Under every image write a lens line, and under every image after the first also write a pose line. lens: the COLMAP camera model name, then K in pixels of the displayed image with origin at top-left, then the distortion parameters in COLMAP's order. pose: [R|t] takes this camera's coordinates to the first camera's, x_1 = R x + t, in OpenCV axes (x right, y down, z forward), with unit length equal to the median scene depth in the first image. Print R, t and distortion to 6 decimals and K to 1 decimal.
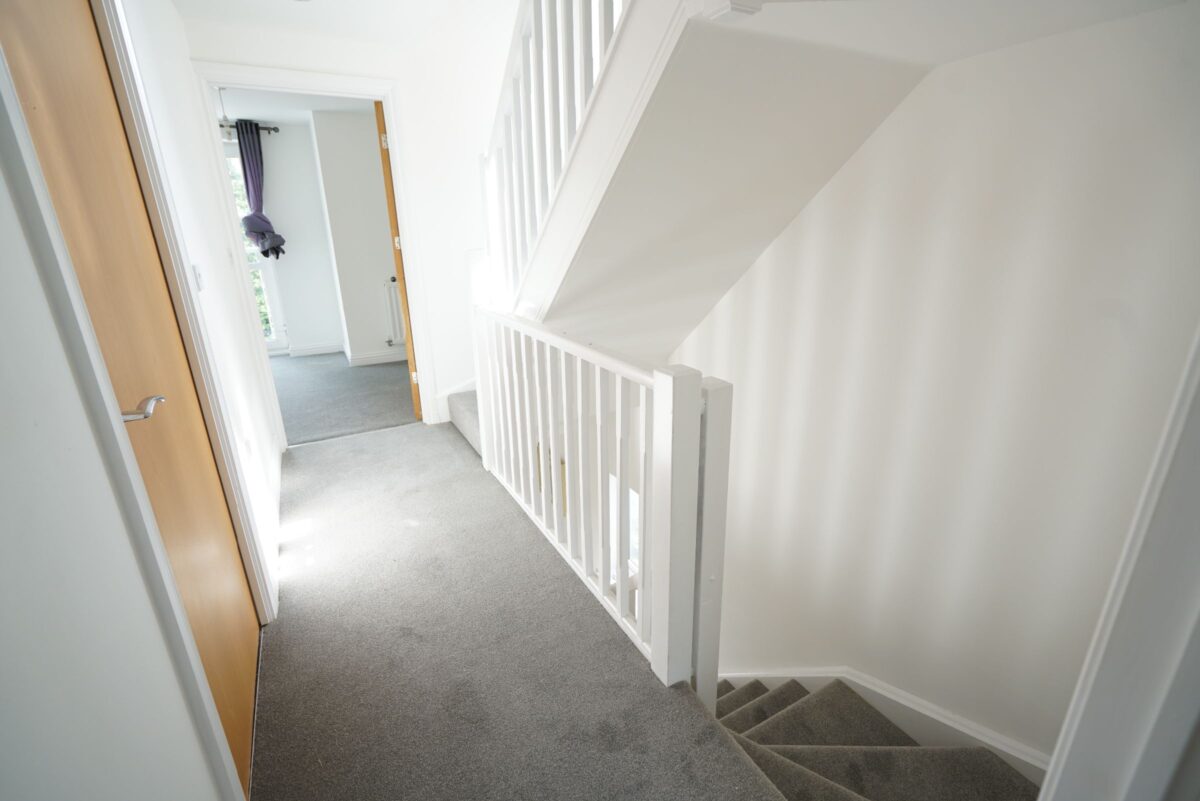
lens RADIAL K [[540.6, 0, 598.1], [0, 540.6, 399.6], [0, 0, 1]] dist [-0.011049, 0.001309]
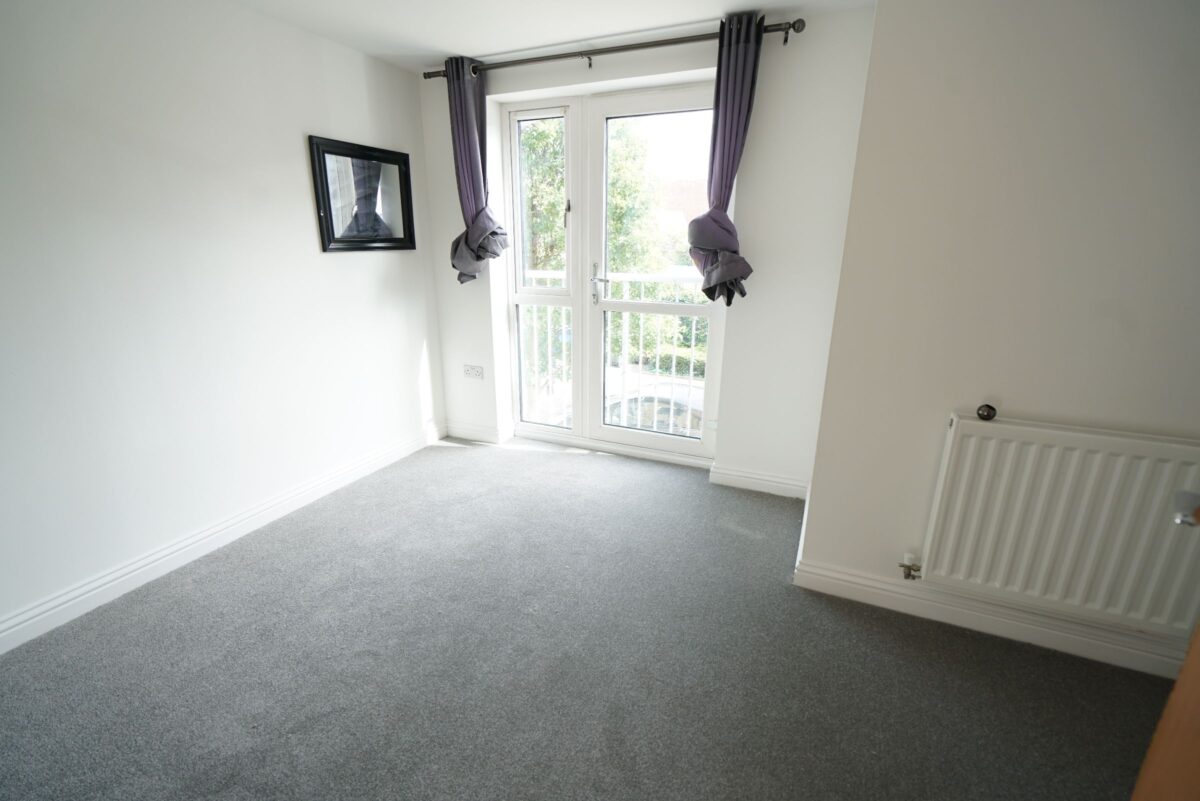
lens RADIAL K [[540.6, 0, 598.8], [0, 540.6, 398.6], [0, 0, 1]] dist [-0.011049, 0.001309]
pose [[0.602644, 0.251556, -0.757324, -0.275819], [-0.271834, 0.956970, 0.101558, -0.200335], [0.750284, 0.144663, 0.645094, 0.613222]]
